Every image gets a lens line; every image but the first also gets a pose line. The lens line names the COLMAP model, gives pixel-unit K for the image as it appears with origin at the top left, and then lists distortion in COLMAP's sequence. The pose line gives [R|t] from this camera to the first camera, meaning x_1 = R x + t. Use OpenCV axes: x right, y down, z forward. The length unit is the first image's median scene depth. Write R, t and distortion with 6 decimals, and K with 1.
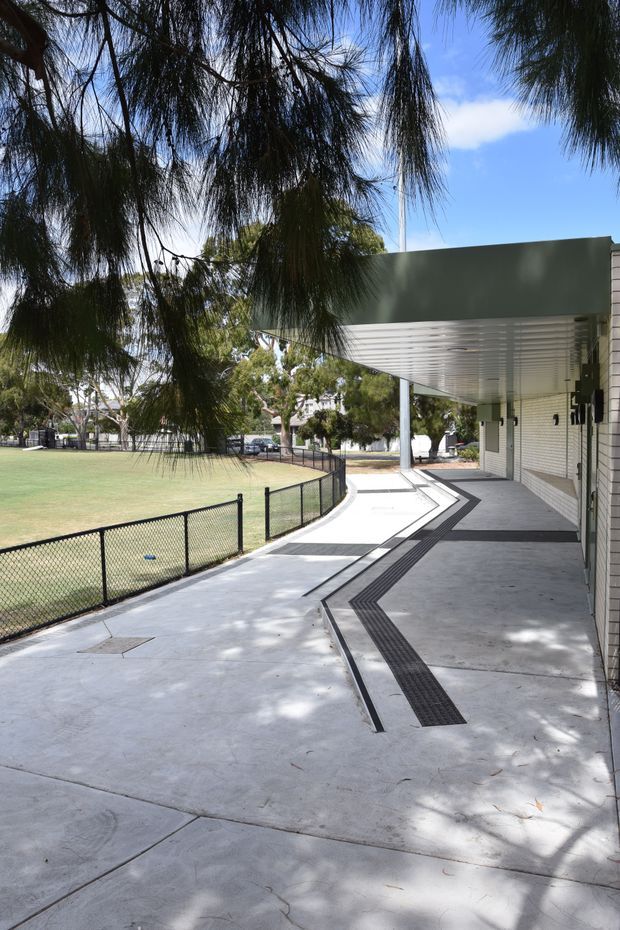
lens RADIAL K [[716.8, 0, 310.0], [0, 716.8, 465.0], [0, 0, 1]] dist [-0.122568, -0.000993]
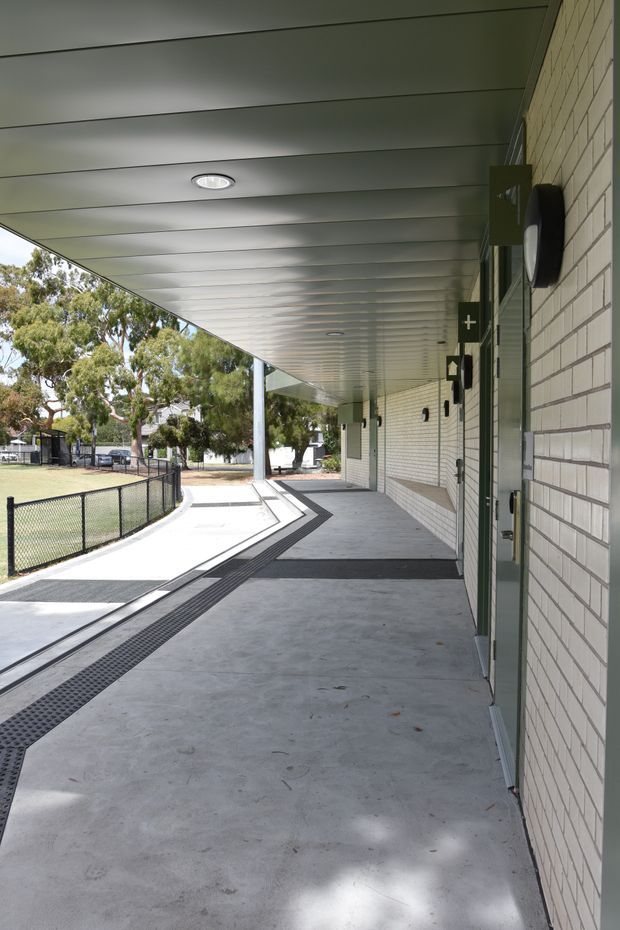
lens RADIAL K [[766.7, 0, 310.0], [0, 766.7, 465.0], [0, 0, 1]] dist [-0.115621, 0.006172]
pose [[0.983022, 0.003216, 0.183461, 0.041821], [-0.000127, 0.999858, -0.016849, 0.005950], [-0.183489, 0.016539, 0.982883, 0.119996]]
